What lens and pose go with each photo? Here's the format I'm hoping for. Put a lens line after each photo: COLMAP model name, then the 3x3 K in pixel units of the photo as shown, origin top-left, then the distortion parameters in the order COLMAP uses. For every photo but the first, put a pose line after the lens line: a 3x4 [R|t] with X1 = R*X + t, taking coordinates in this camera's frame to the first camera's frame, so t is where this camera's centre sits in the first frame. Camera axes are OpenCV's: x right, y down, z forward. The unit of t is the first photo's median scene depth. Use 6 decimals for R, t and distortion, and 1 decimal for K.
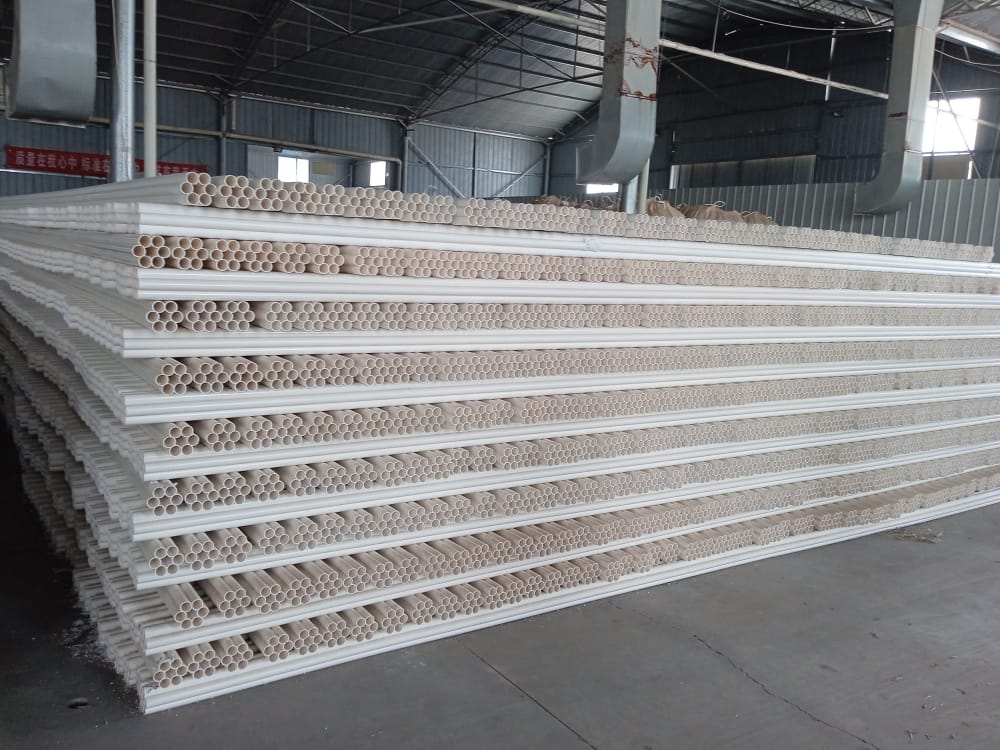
lens RADIAL K [[858.9, 0, 517.2], [0, 858.9, 371.5], [0, 0, 1]] dist [0.101039, -0.159705]
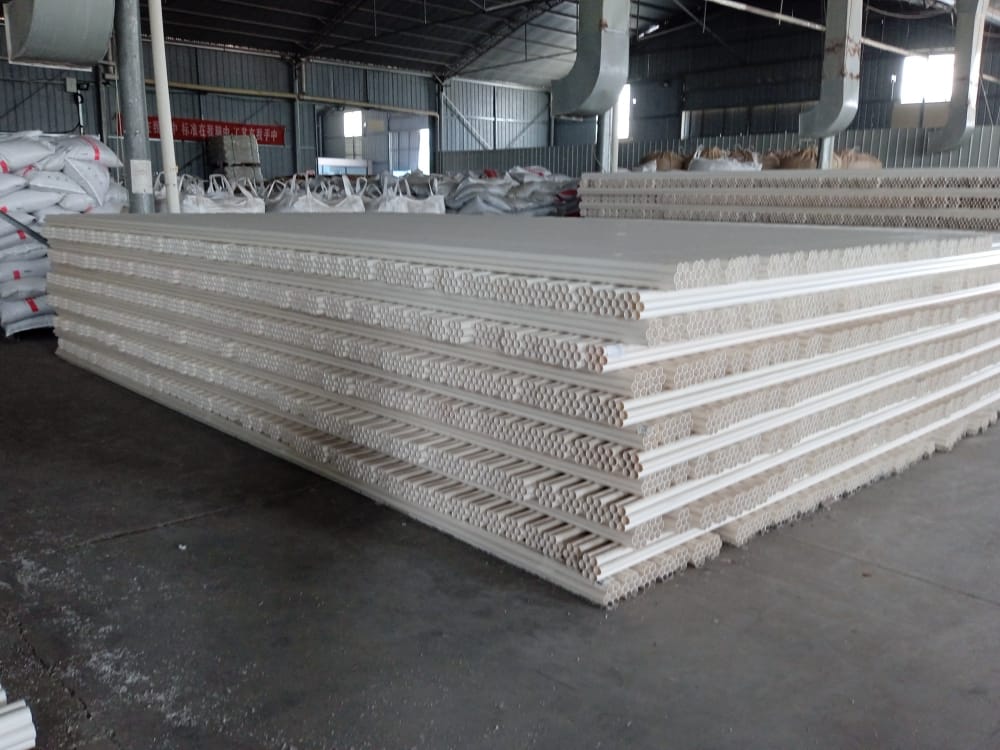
lens RADIAL K [[858.9, 0, 523.2], [0, 858.9, 366.5], [0, 0, 1]] dist [0.101039, -0.159705]
pose [[0.986436, -0.073444, 0.146802, -0.242329], [0.064482, 0.995806, 0.064904, 0.009724], [-0.150953, -0.054557, 0.987034, -0.127238]]
